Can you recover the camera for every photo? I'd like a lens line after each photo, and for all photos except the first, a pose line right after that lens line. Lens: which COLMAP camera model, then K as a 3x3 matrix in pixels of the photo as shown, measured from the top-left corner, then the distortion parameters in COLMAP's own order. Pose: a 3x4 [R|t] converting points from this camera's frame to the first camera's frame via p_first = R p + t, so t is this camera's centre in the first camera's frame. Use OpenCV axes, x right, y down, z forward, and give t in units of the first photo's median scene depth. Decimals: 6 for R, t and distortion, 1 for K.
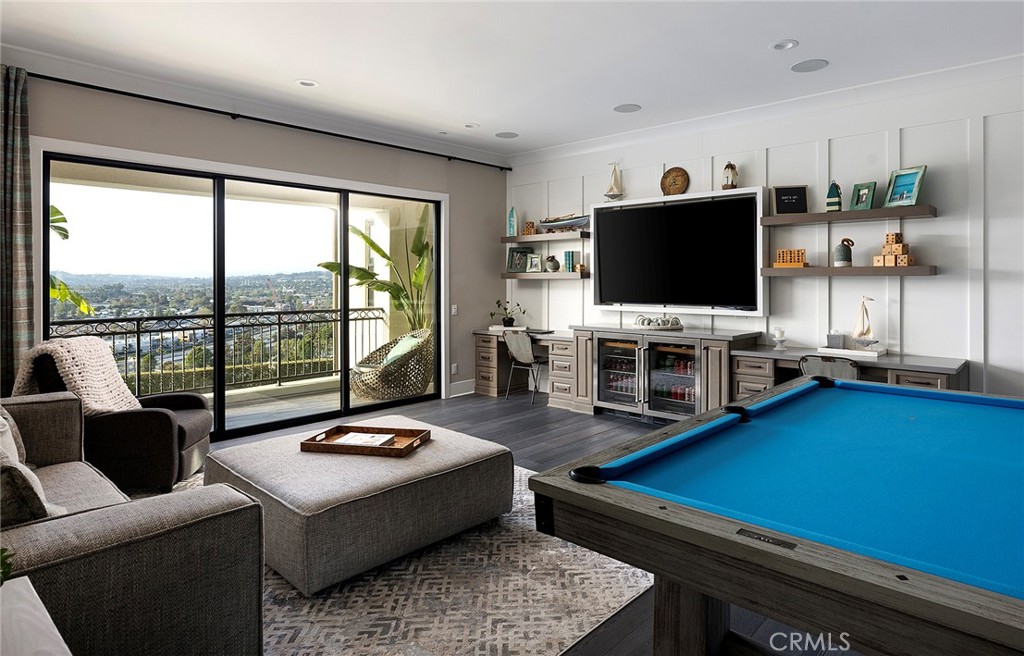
lens RADIAL K [[585.8, 0, 523.3], [0, 585.8, 278.8], [0, 0, 1]] dist [0.033265, 0.000165]
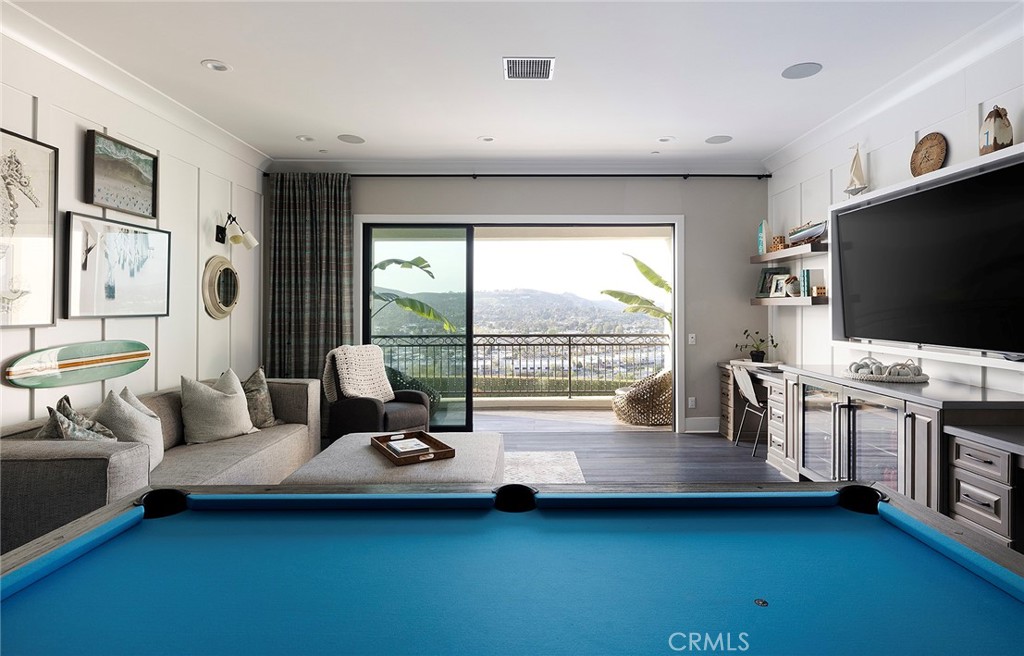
lens RADIAL K [[540.5, 0, 536.9], [0, 540.5, 303.0], [0, 0, 1]] dist [0.007928, 0.001457]
pose [[0.704612, -0.006946, -0.709559, 0.369657], [0.005953, 0.999975, -0.003878, -0.002251], [0.709568, -0.001491, 0.704635, 0.261716]]
